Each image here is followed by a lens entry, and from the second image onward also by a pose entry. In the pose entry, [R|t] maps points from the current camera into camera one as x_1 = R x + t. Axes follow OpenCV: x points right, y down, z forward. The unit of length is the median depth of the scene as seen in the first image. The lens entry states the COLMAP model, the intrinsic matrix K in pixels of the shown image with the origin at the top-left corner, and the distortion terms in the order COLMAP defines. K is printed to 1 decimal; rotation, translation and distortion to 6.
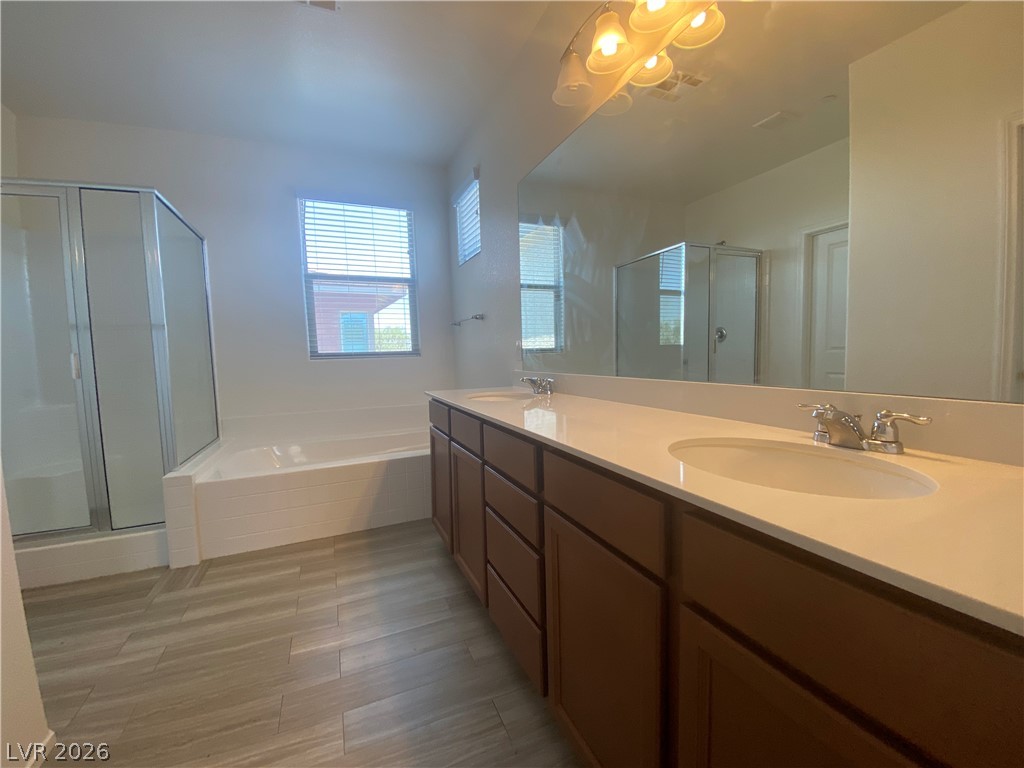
lens RADIAL K [[408.9, 0, 512.4], [0, 408.9, 386.8], [0, 0, 1]] dist [-0.006608, -0.009927]
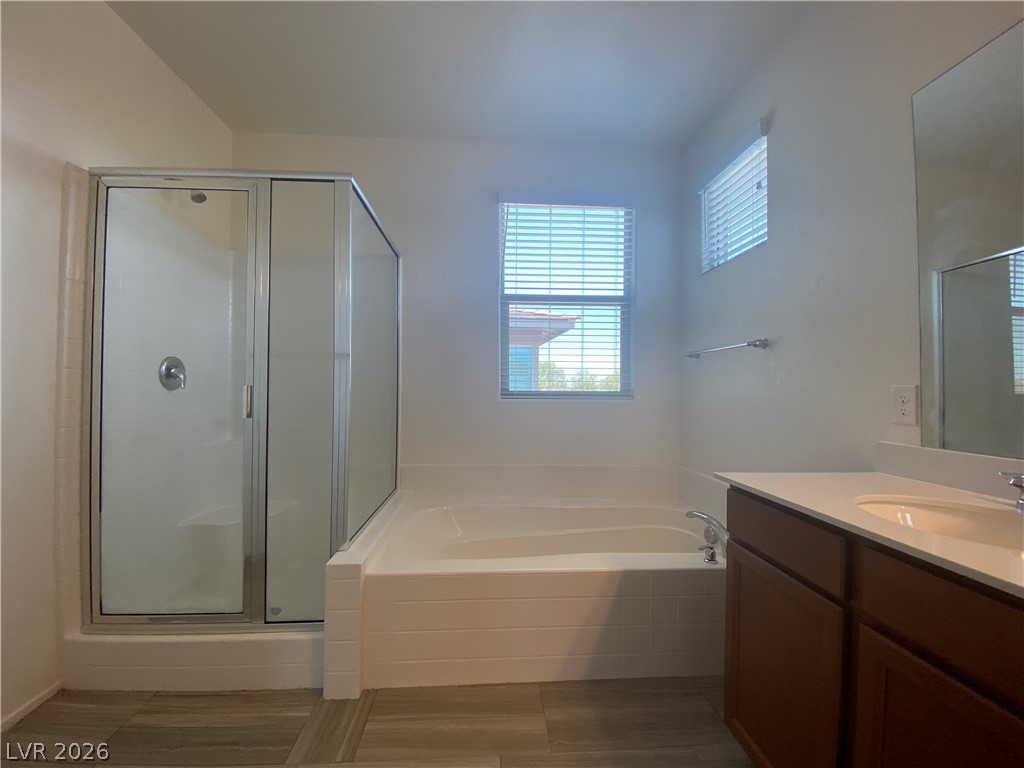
lens RADIAL K [[408.9, 0, 509.8], [0, 408.9, 383.3], [0, 0, 1]] dist [-0.006608, -0.009927]
pose [[0.936022, 0.025523, -0.351016, -0.260708], [-0.058315, 0.994828, -0.083167, -0.041168], [0.347078, 0.098316, 0.932669, 0.335643]]
